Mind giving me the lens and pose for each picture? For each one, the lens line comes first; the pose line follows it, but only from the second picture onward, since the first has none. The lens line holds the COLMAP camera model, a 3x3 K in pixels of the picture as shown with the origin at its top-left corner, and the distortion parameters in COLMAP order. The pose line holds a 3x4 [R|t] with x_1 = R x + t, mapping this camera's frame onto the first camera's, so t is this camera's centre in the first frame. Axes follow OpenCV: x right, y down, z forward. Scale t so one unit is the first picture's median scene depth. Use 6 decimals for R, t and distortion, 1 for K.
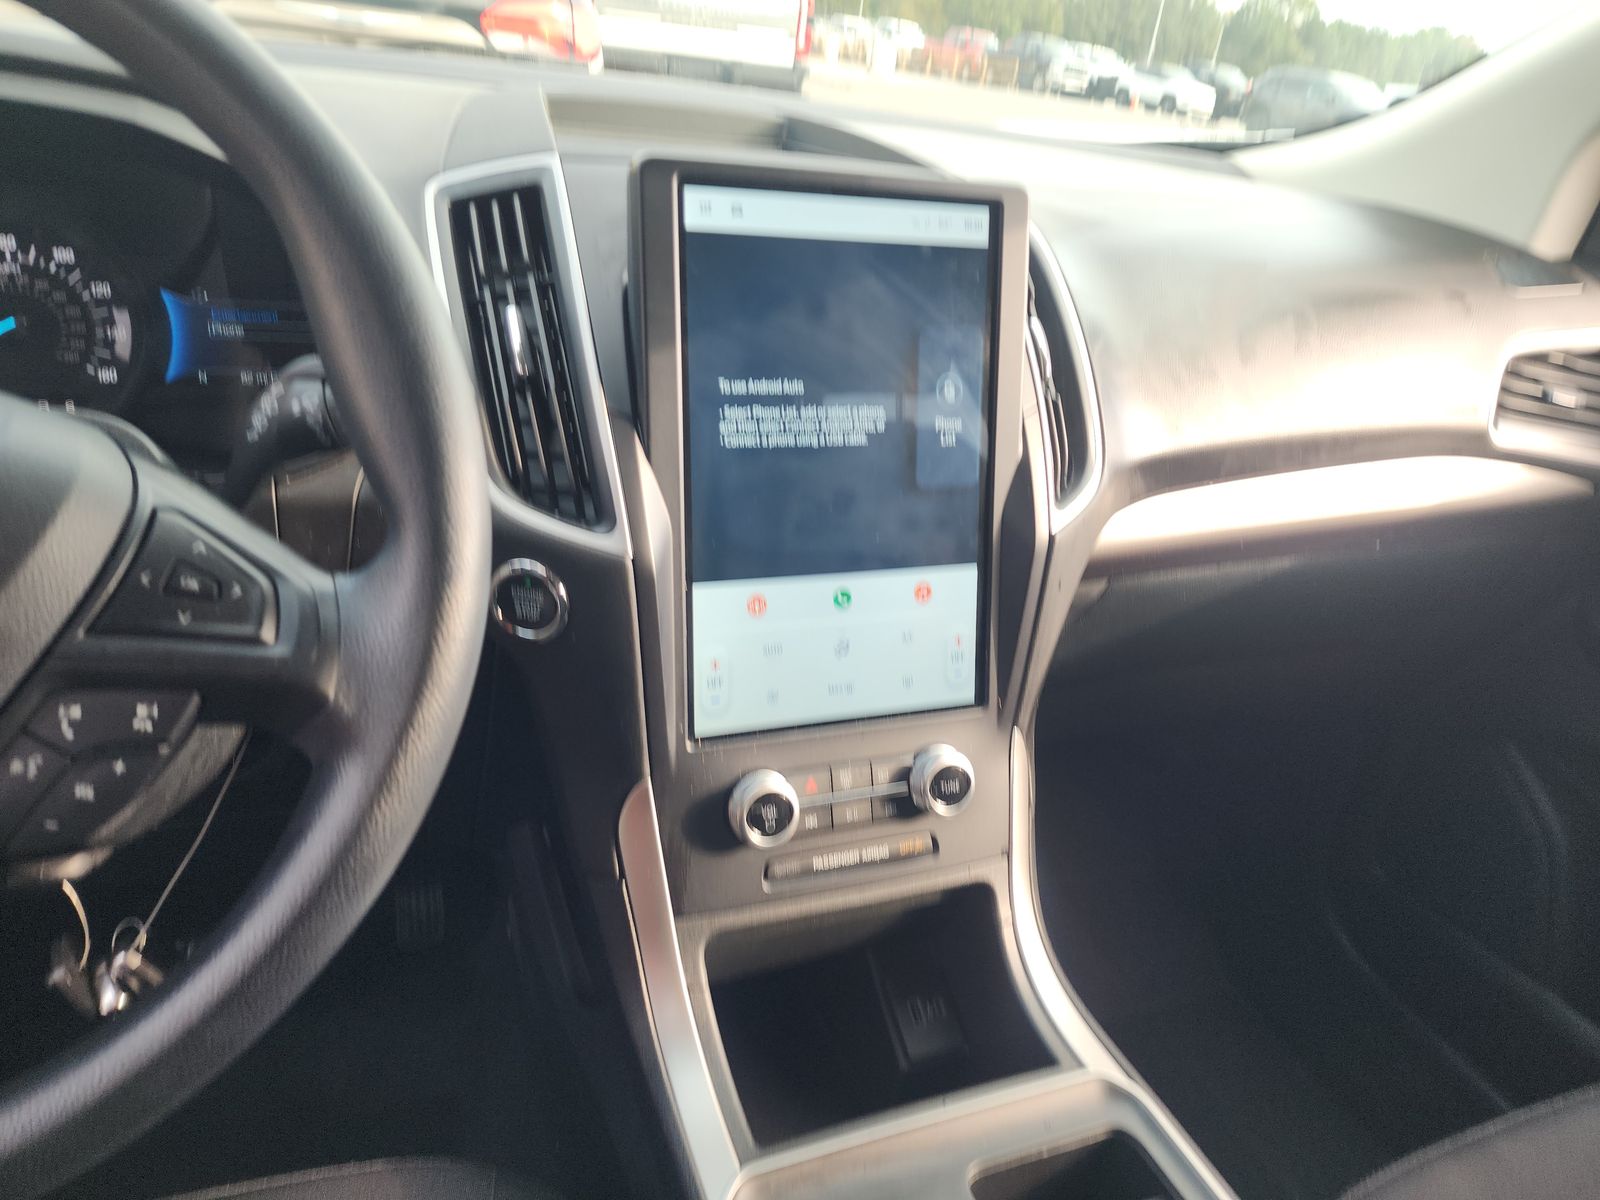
lens RADIAL K [[1019.4, 0, 800.0], [0, 1019.4, 600.0], [0, 0, 1]] dist [0.071084, -0.058369]
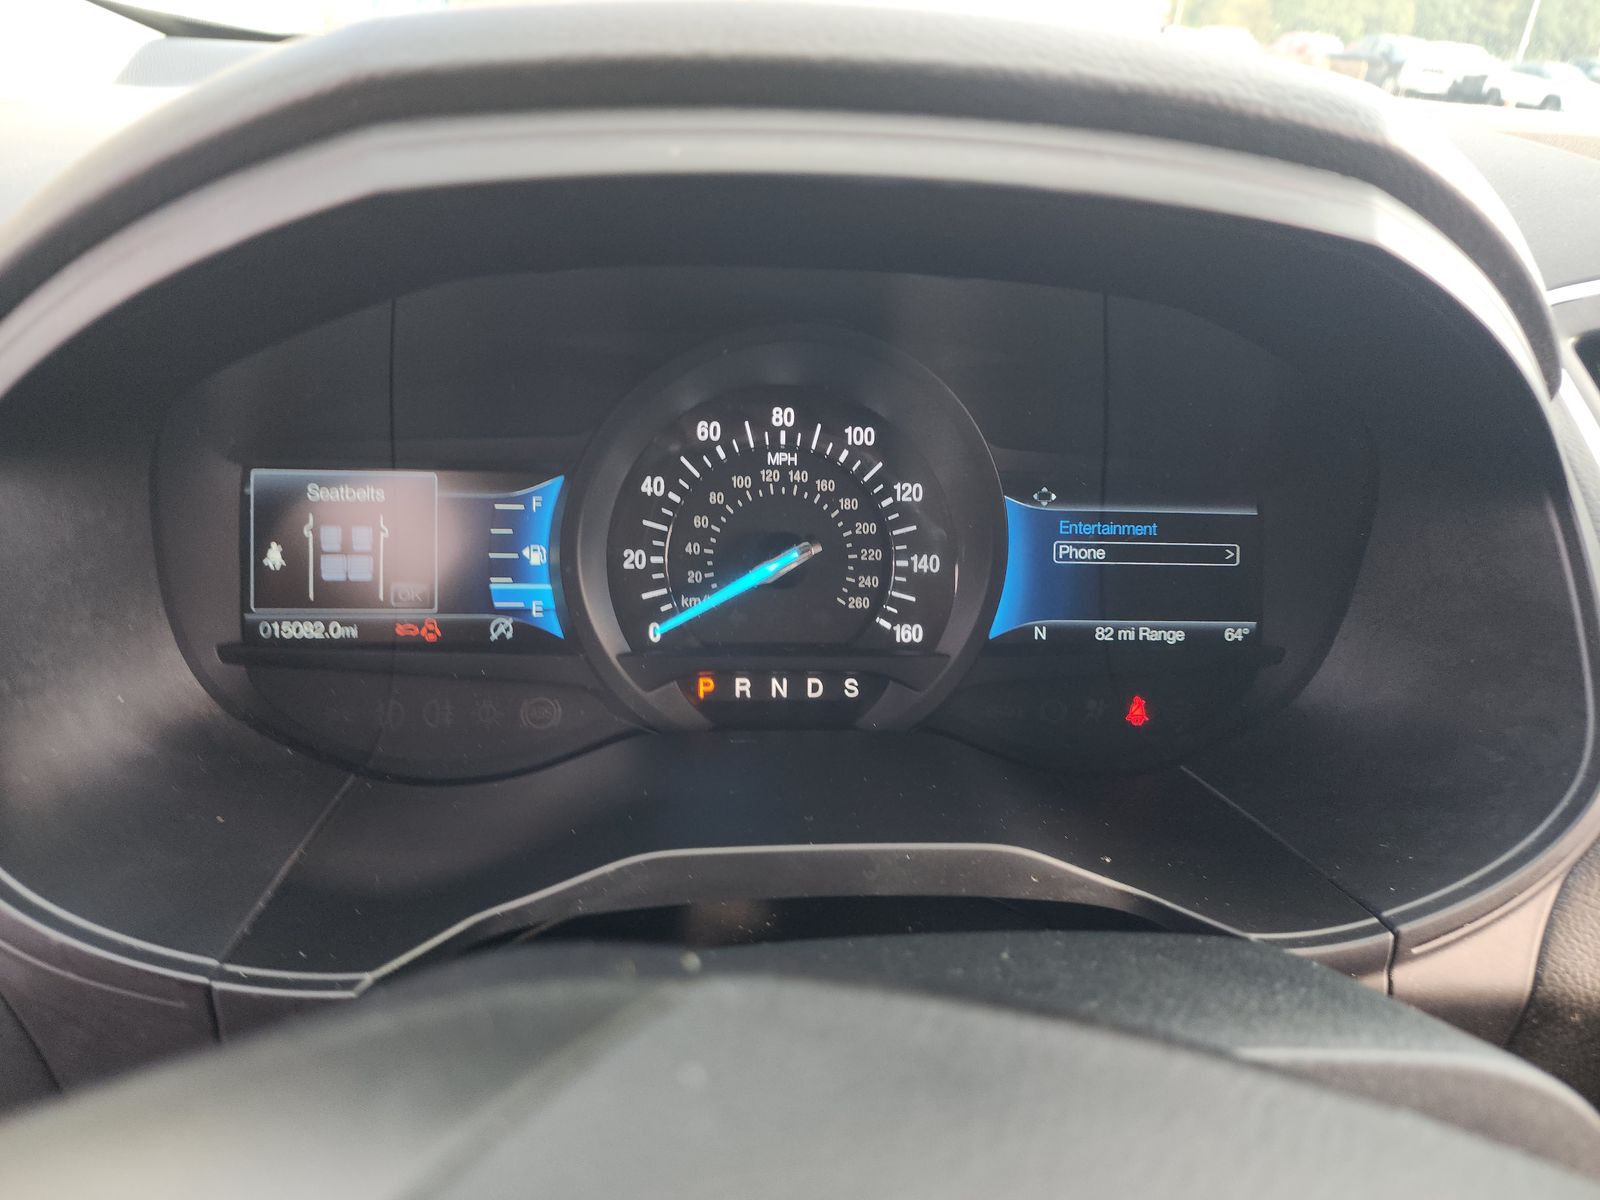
lens RADIAL K [[1019.4, 0, 800.0], [0, 1019.4, 600.0], [0, 0, 1]] dist [0.071084, -0.058369]
pose [[0.971423, 0.060460, -0.229523, -0.585511], [-0.065240, 0.997781, -0.013286, -0.220561], [0.228211, 0.027881, 0.973212, 0.408950]]
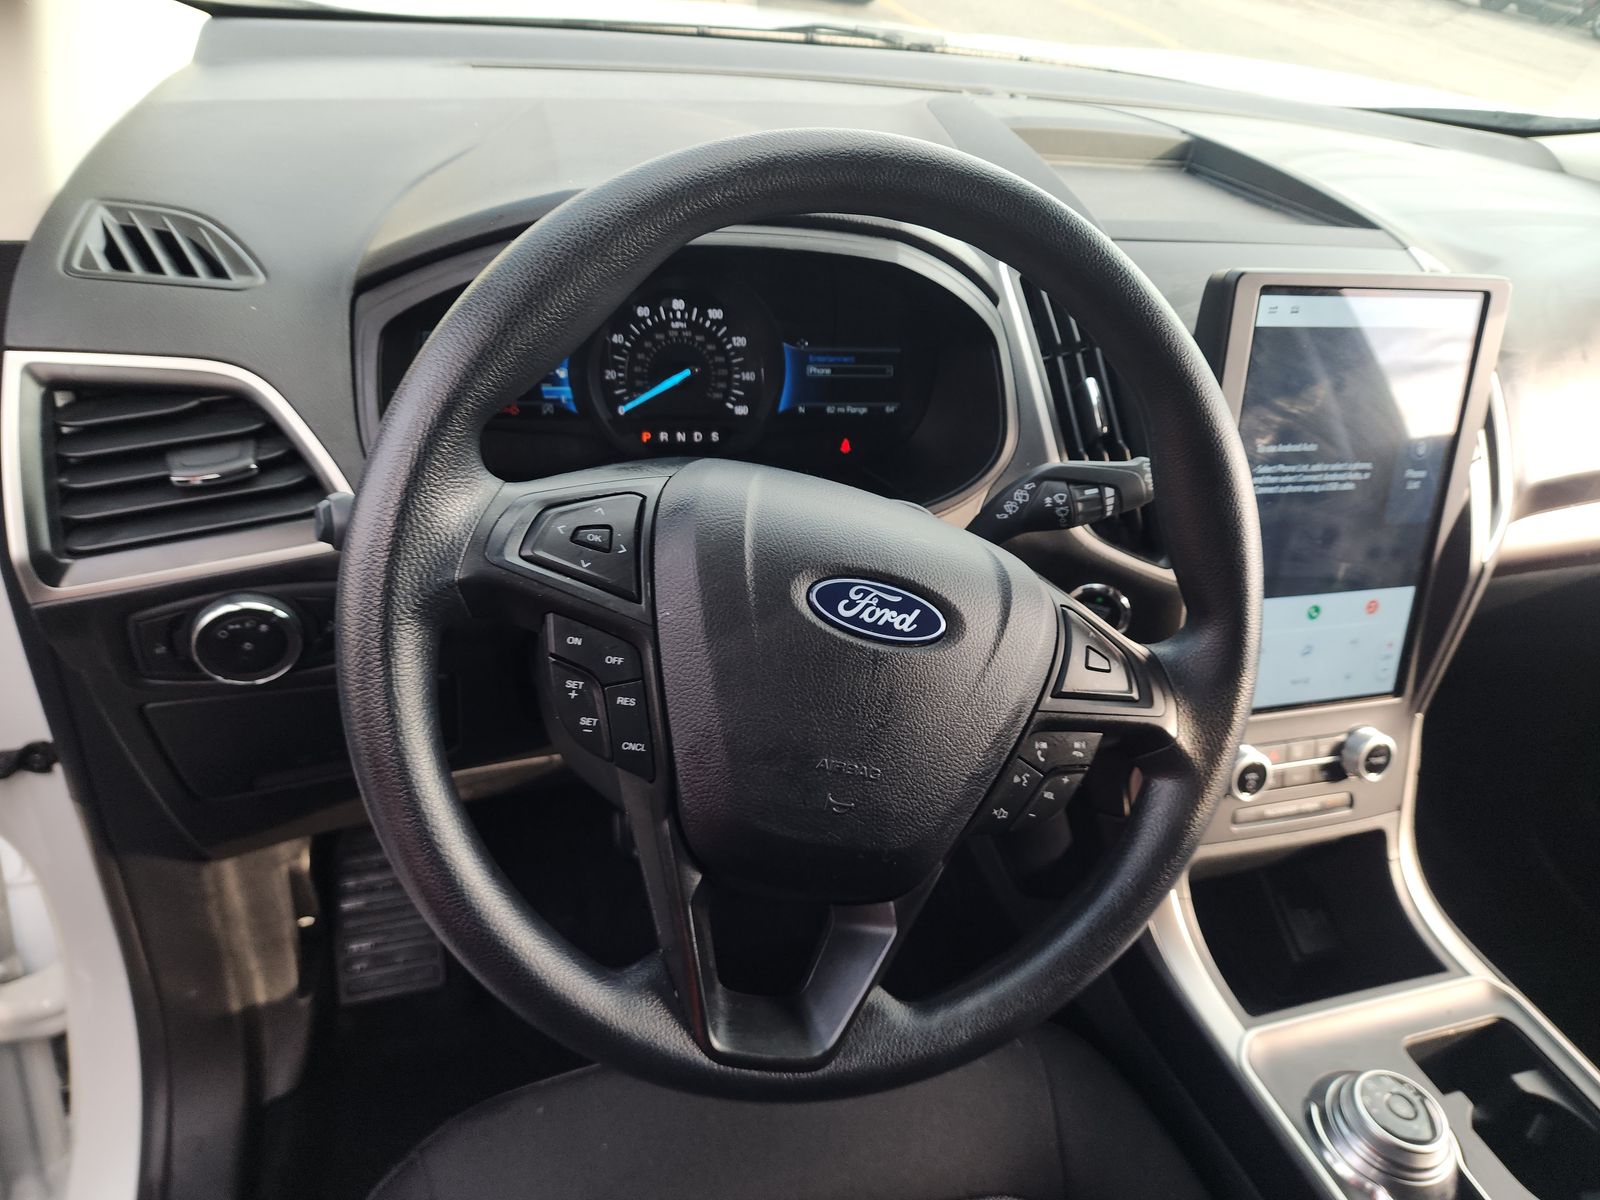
lens RADIAL K [[1019.4, 0, 800.0], [0, 1019.4, 600.0], [0, 0, 1]] dist [0.071084, -0.058369]
pose [[0.998170, 0.049200, -0.035147, -0.530823], [-0.043863, 0.989296, 0.139175, -0.160903], [0.041618, -0.137379, 0.989644, -0.270356]]
